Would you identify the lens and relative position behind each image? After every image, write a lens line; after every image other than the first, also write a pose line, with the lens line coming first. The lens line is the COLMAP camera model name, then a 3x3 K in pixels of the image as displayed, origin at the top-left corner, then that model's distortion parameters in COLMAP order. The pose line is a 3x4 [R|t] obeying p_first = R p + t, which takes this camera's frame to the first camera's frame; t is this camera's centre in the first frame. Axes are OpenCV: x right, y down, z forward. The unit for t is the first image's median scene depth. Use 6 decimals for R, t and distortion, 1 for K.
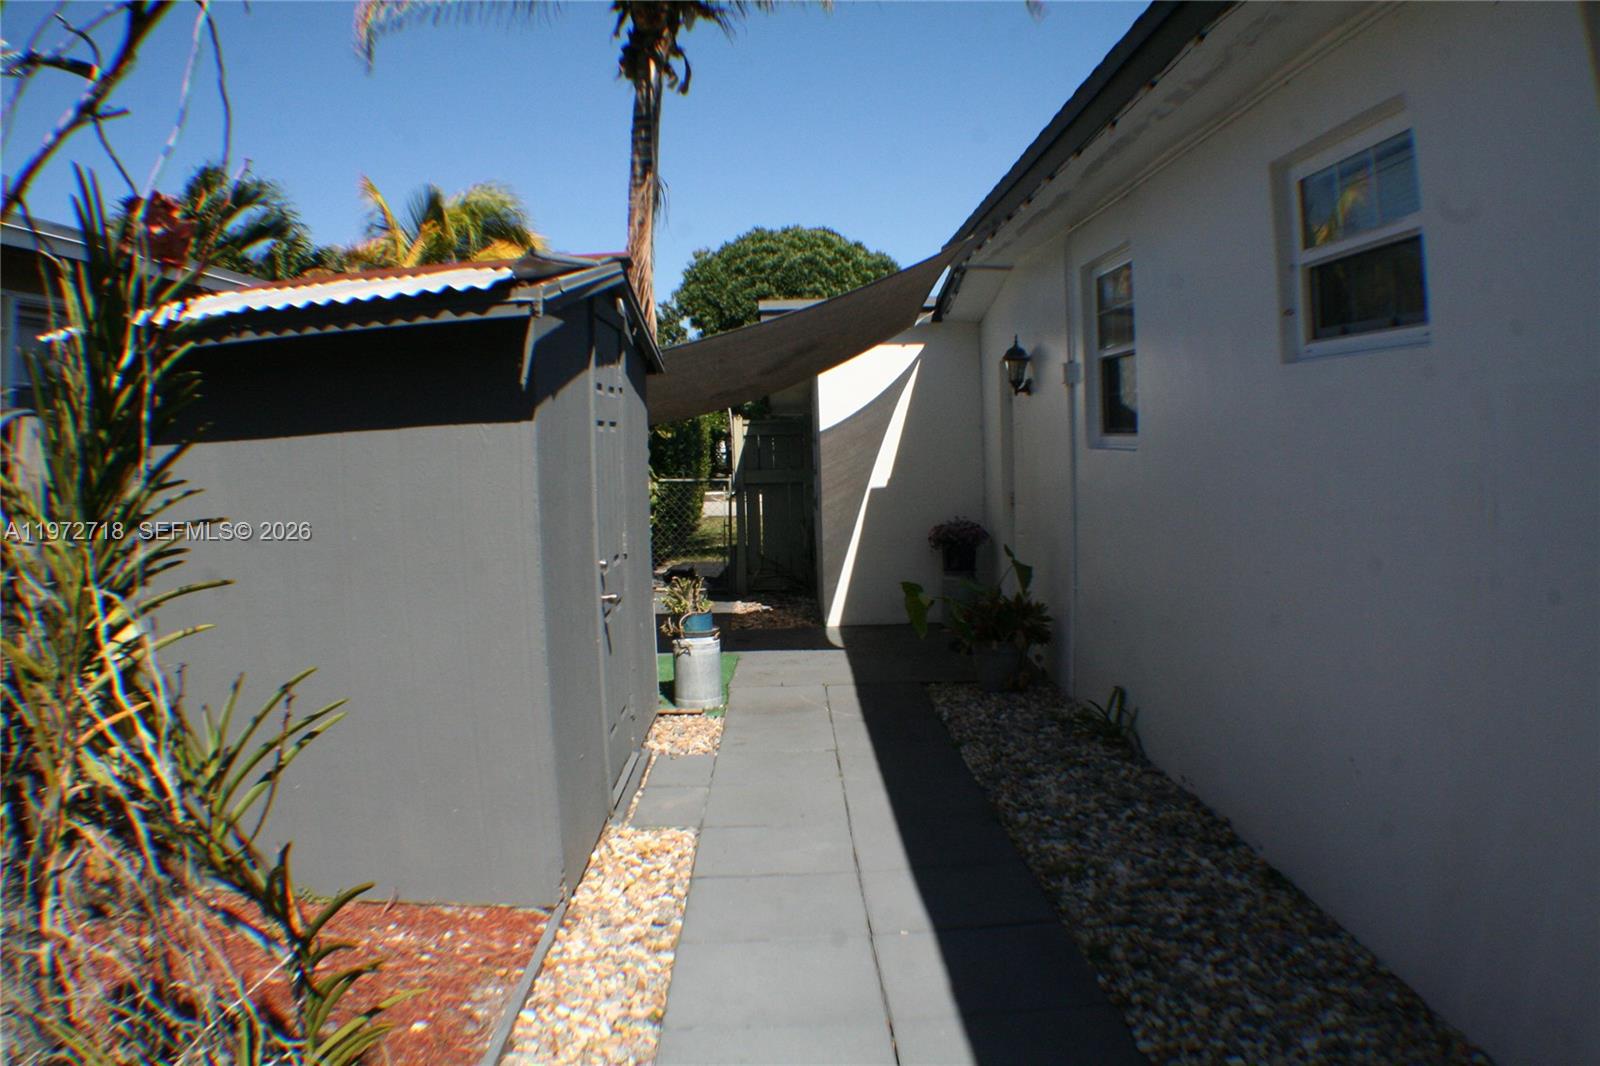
lens RADIAL K [[1186.4, 0, 799.7], [0, 1186.4, 559.4], [0, 0, 1]] dist [-0.342407, 0.108770]
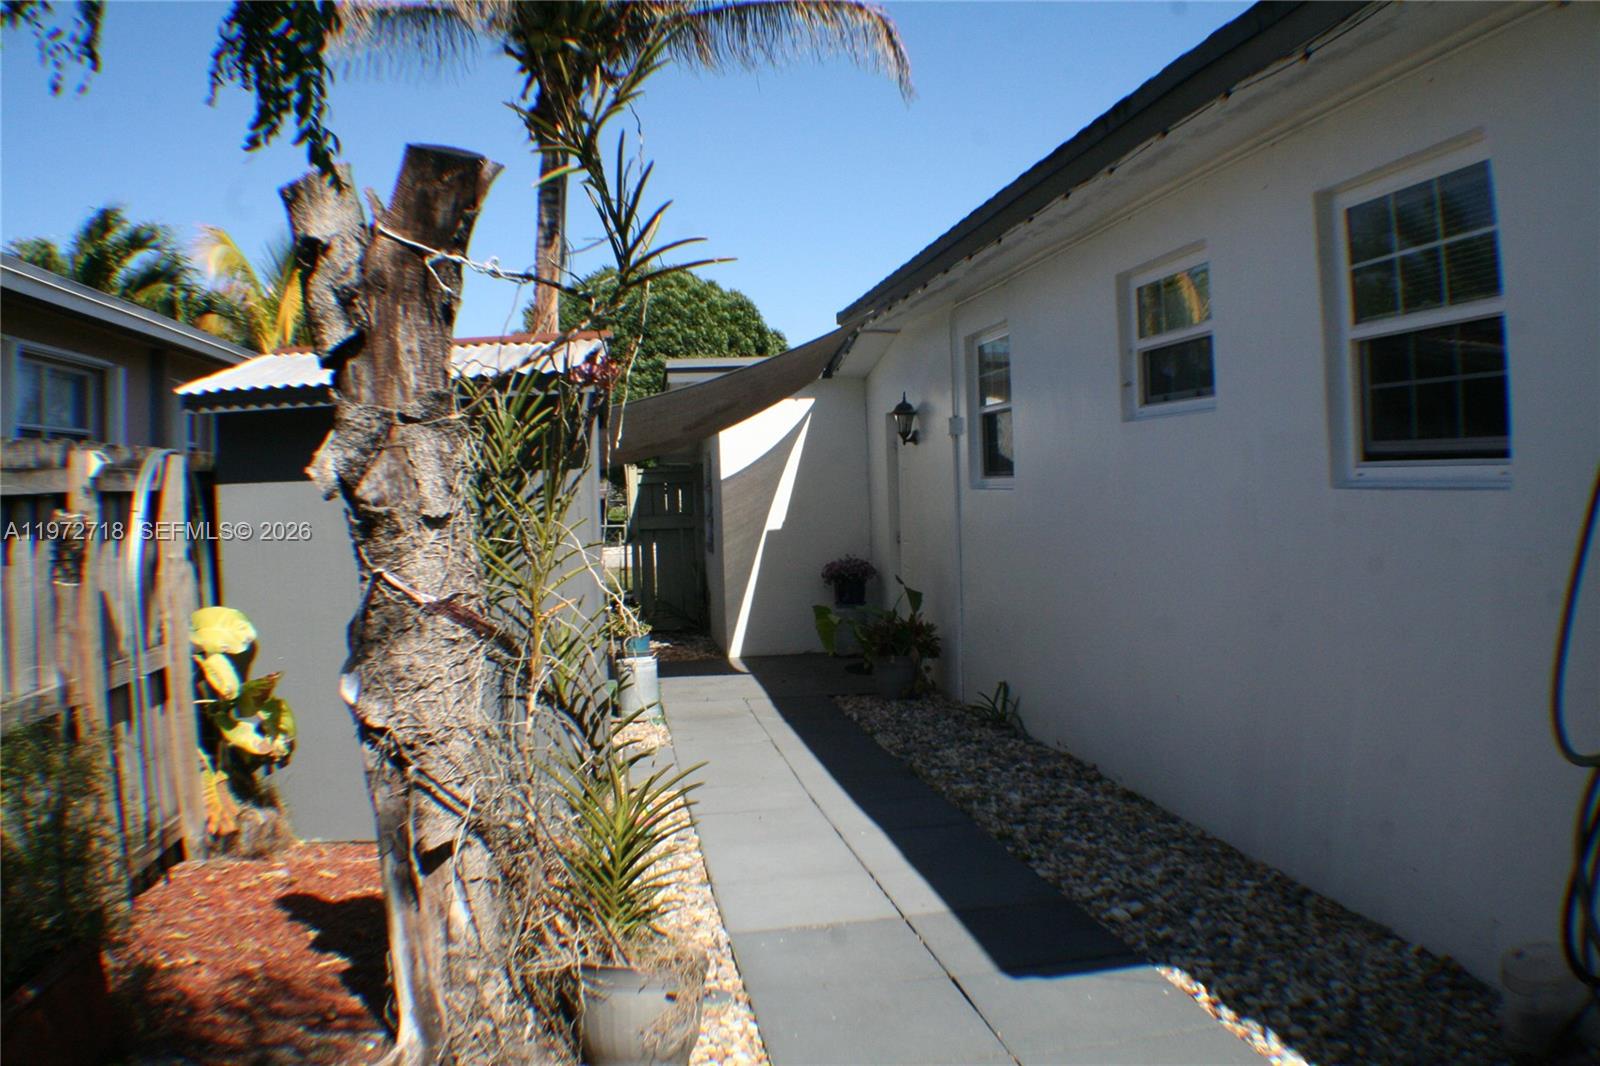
lens RADIAL K [[1309.6, 0, 806.9], [0, 1309.6, 545.4], [0, 0, 1]] dist [-0.380380, 0.161238]
pose [[0.990929, -0.009752, 0.134032, -0.092957], [0.017595, 0.998193, -0.057452, 0.033788], [-0.133229, 0.059289, 0.989310, -0.283072]]
